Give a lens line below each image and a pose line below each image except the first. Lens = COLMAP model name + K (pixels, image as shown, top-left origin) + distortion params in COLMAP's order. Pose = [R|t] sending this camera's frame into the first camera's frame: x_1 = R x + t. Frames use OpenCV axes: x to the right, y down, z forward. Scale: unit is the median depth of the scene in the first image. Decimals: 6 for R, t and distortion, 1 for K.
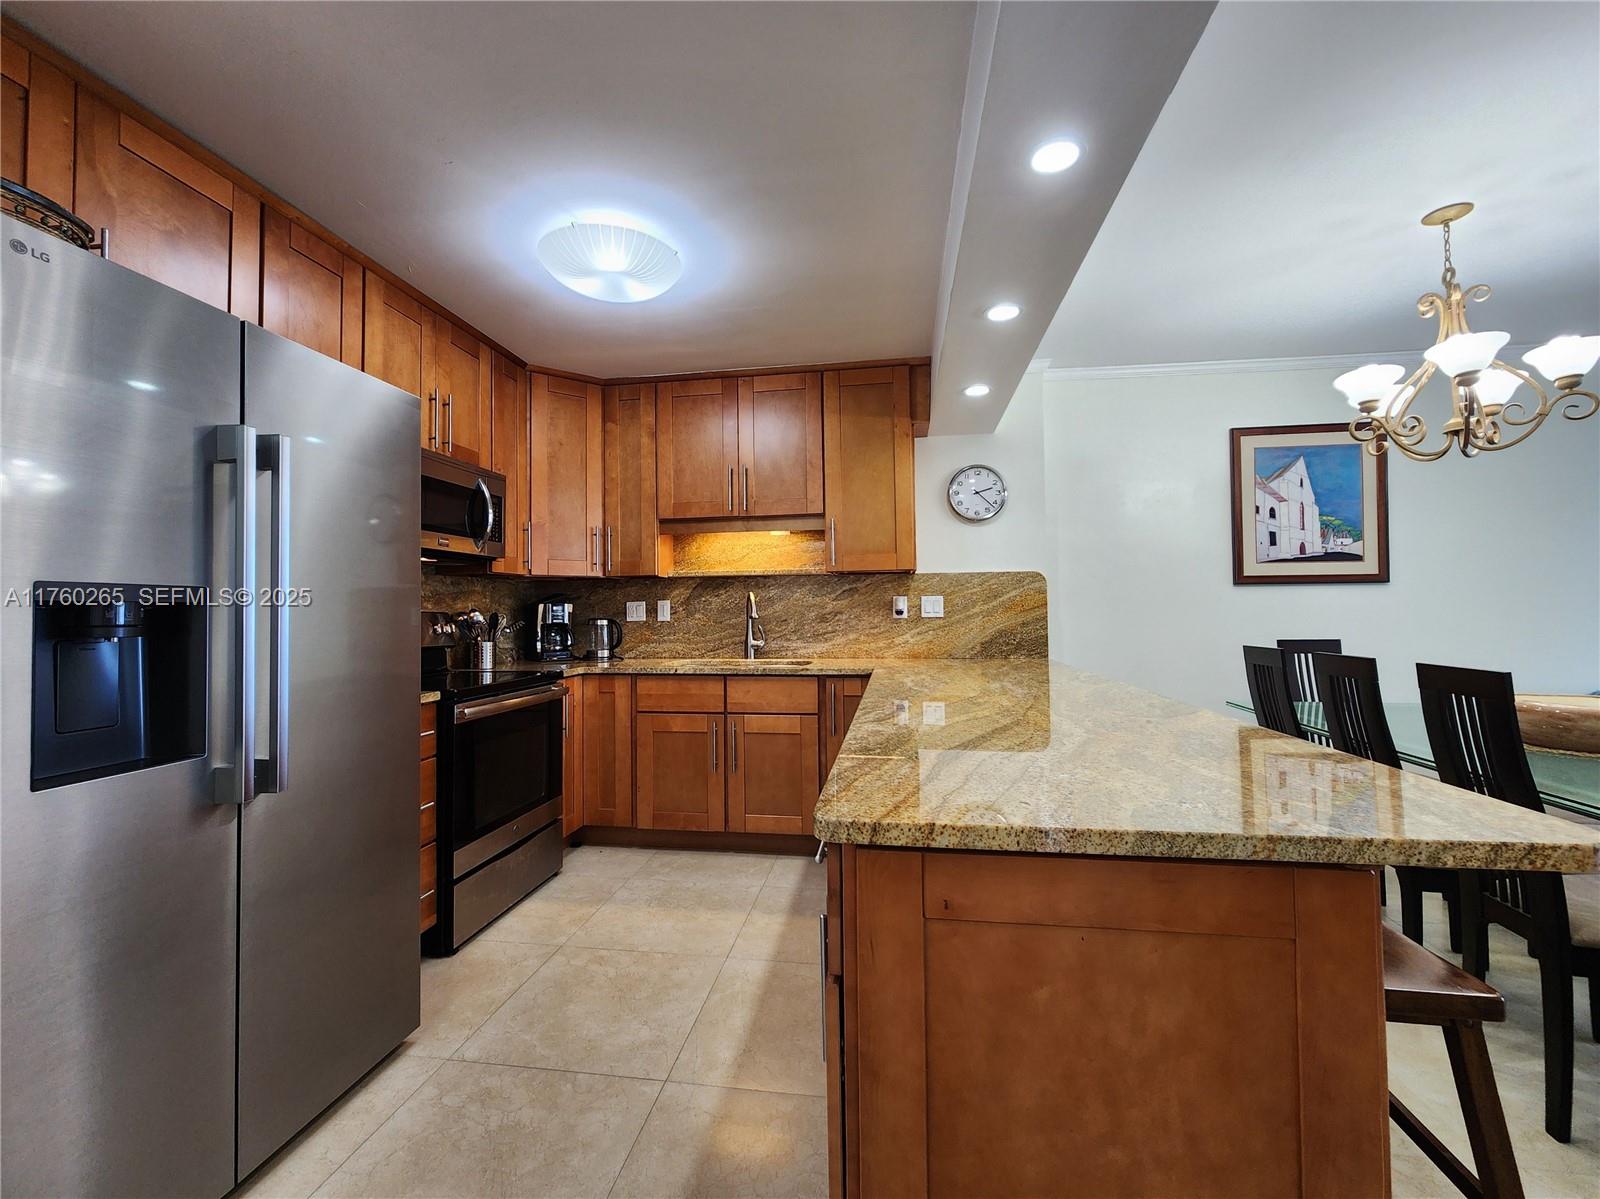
lens RADIAL K [[668.8, 0, 799.0], [0, 668.8, 589.2], [0, 0, 1]] dist [0.003846, -0.000791]
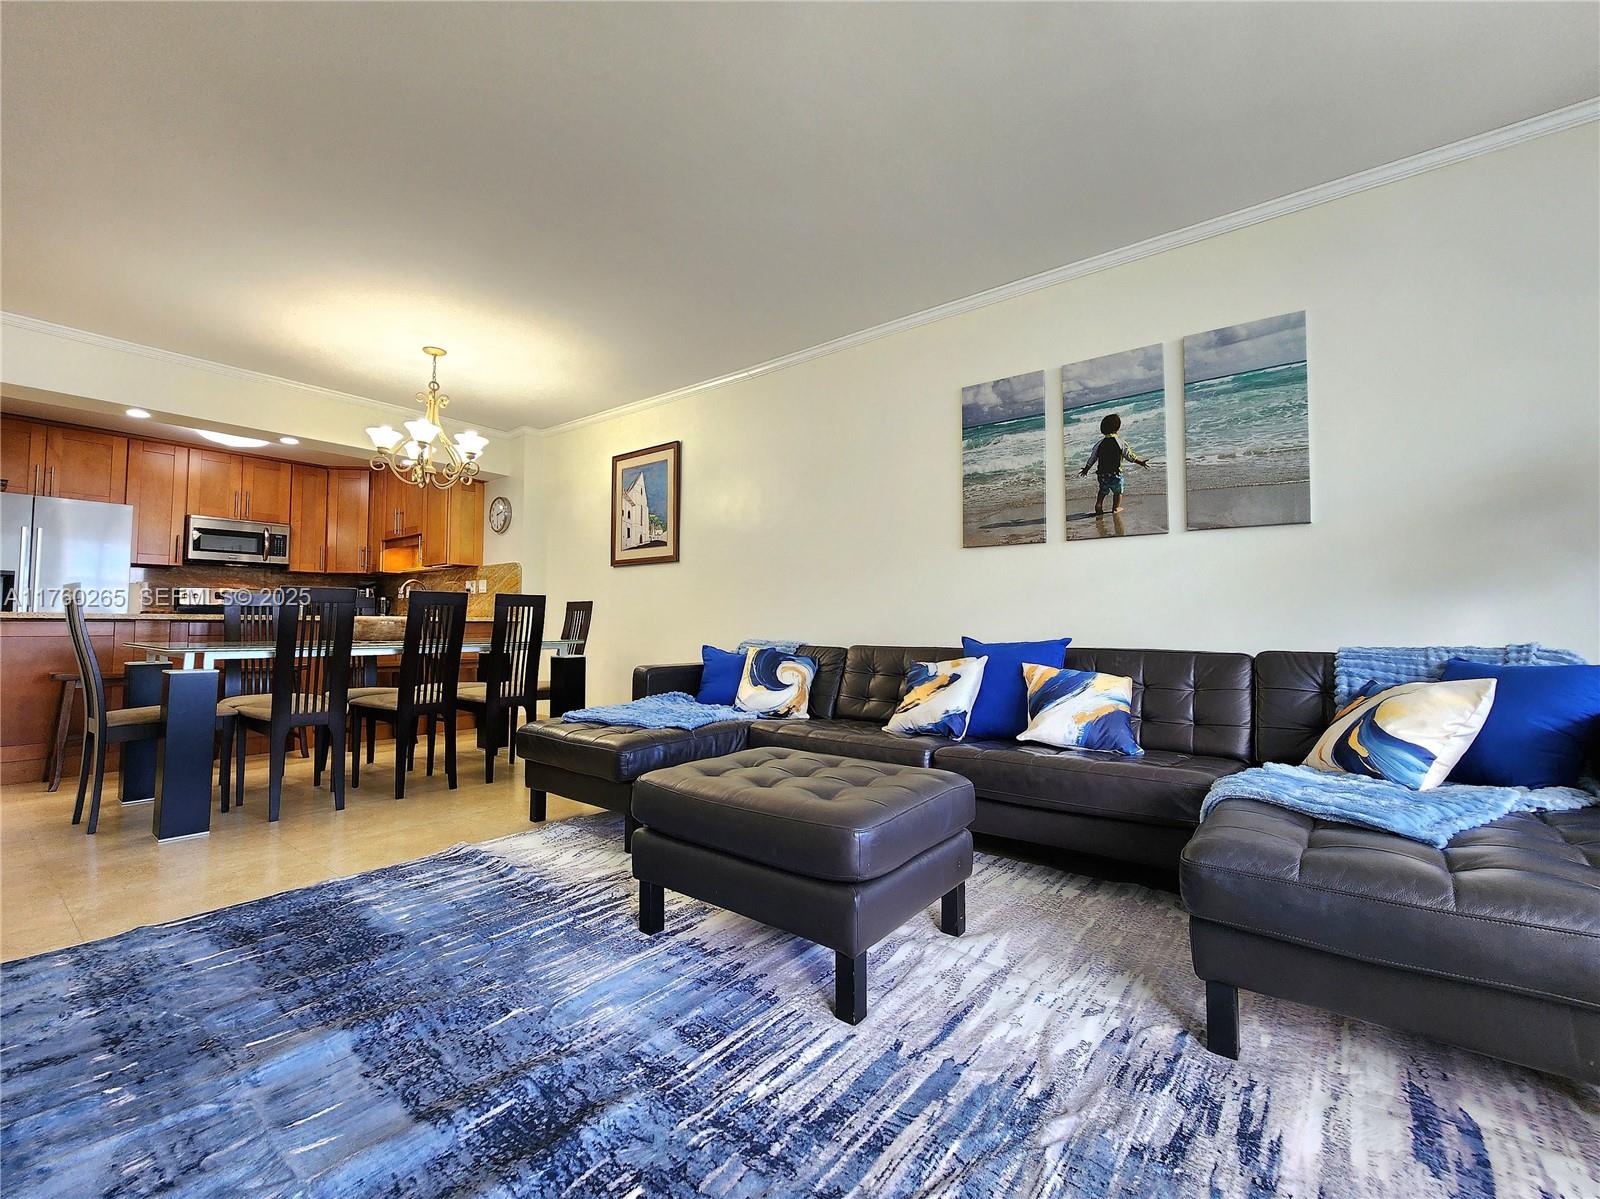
lens RADIAL K [[668.8, 0, 797.7], [0, 668.8, 600.4], [0, 0, 1]] dist [0.003846, -0.000791]
pose [[0.871048, -0.004810, -0.491174, 1.700857], [-0.003322, 0.999872, -0.015682, 0.084917], [0.491186, 0.015291, 0.870921, -0.032217]]
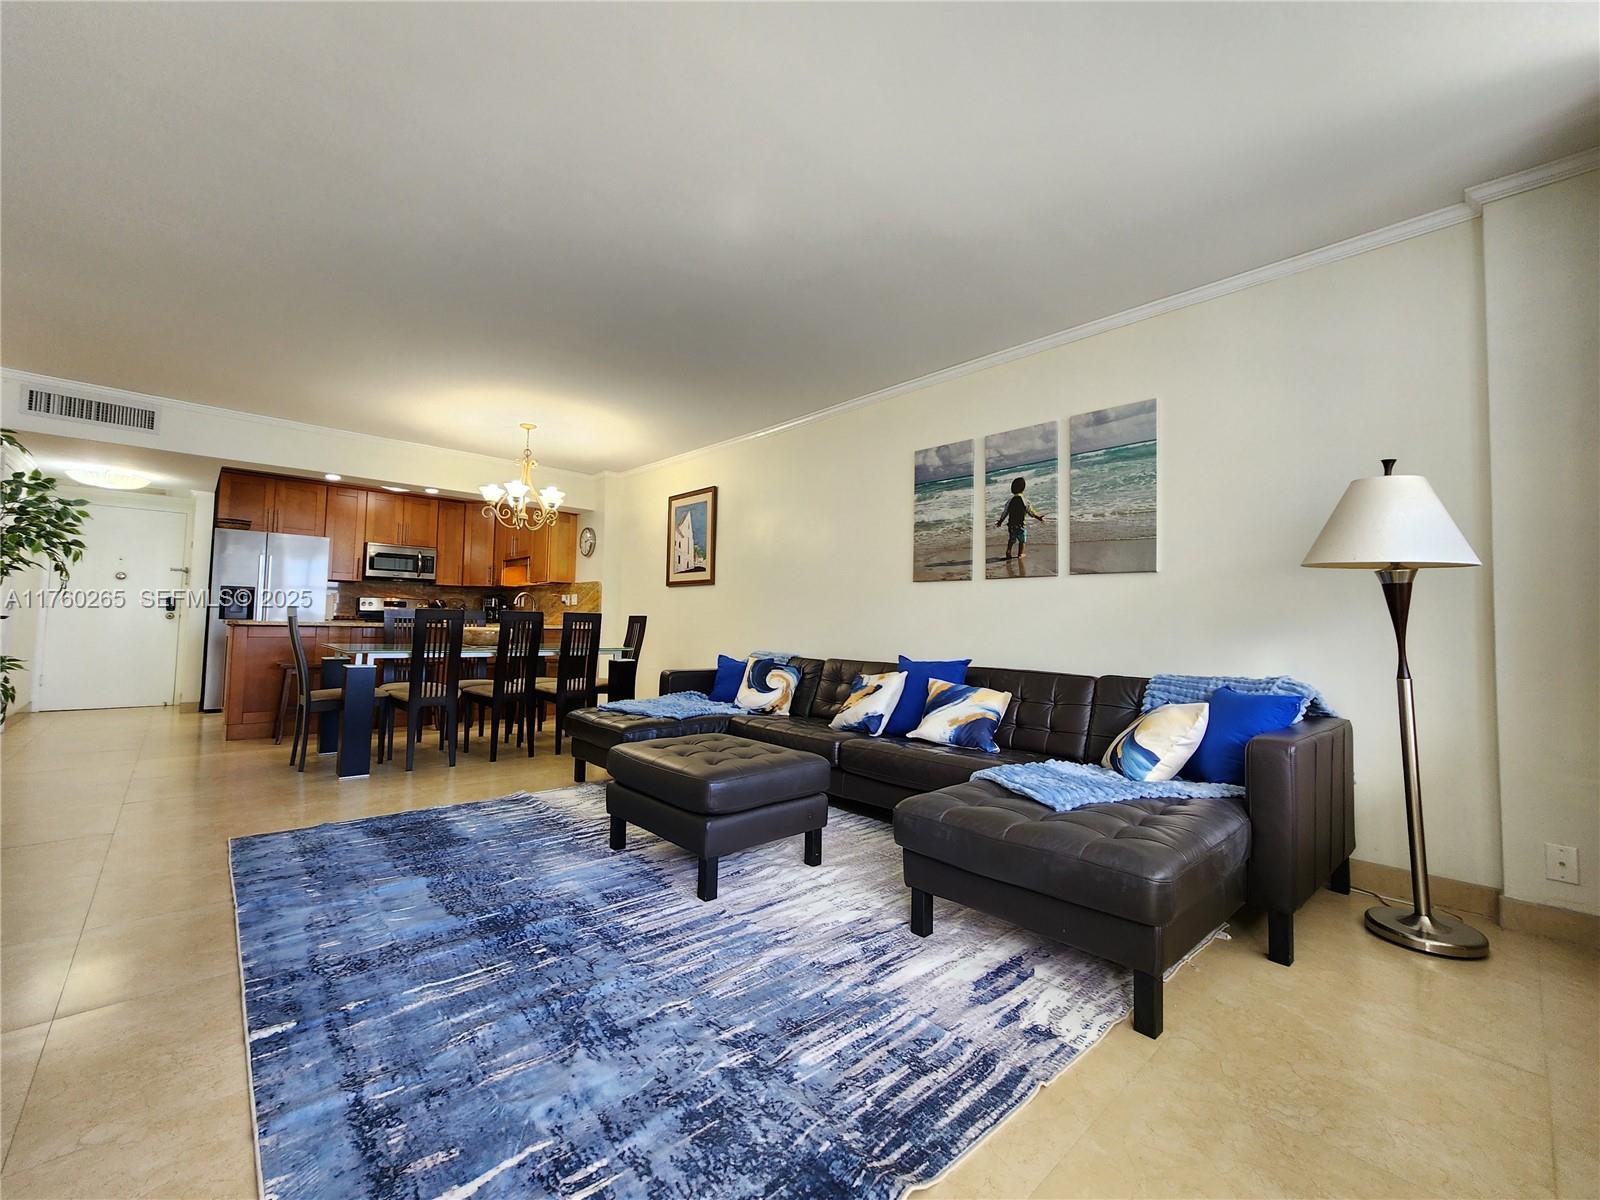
lens RADIAL K [[668.8, 0, 802.0], [0, 668.8, 599.3], [0, 0, 1]] dist [0.003846, -0.000791]
pose [[0.776034, 0.004065, -0.630677, 2.030175], [-0.017992, 0.999715, -0.015695, 0.046025], [0.630434, 0.023527, 0.775886, -0.118645]]
